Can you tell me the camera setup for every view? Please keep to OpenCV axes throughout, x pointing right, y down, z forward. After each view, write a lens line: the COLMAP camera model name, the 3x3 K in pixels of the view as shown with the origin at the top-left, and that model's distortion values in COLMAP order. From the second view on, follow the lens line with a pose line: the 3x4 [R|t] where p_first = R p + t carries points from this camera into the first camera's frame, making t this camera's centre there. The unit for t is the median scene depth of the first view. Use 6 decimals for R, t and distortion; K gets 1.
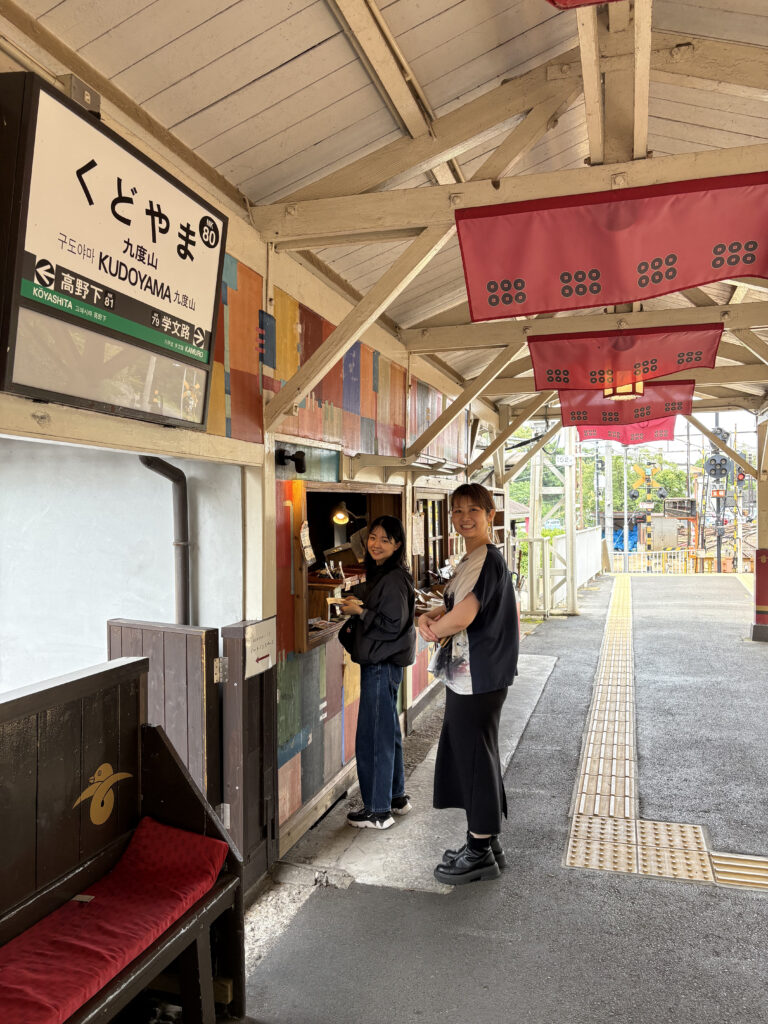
lens RADIAL K [[781.6, 0, 384.9], [0, 781.6, 511.1], [0, 0, 1]] dist [0.044931, -0.030820]
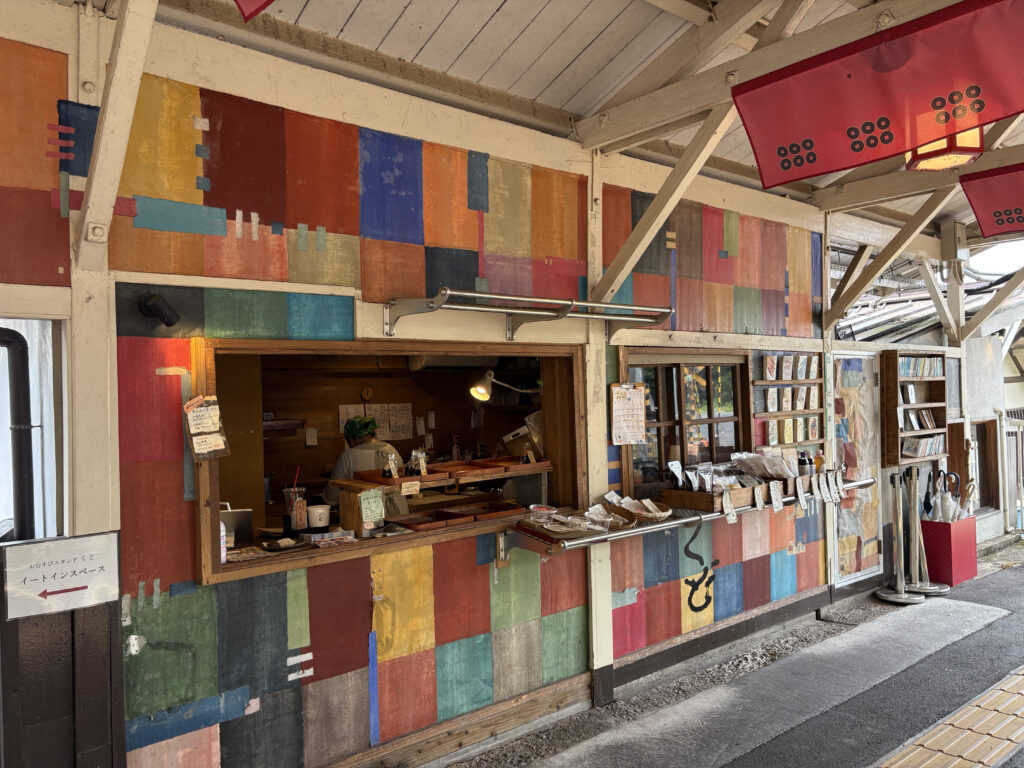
lens RADIAL K [[781.6, 0, 507.7], [0, 781.6, 382.6], [0, 0, 1]] dist [0.044931, -0.030820]
pose [[0.838256, -0.019163, -0.544940, 0.623356], [0.014580, 0.999813, -0.012732, 0.017058], [0.545081, 0.002727, 0.838379, 0.684566]]
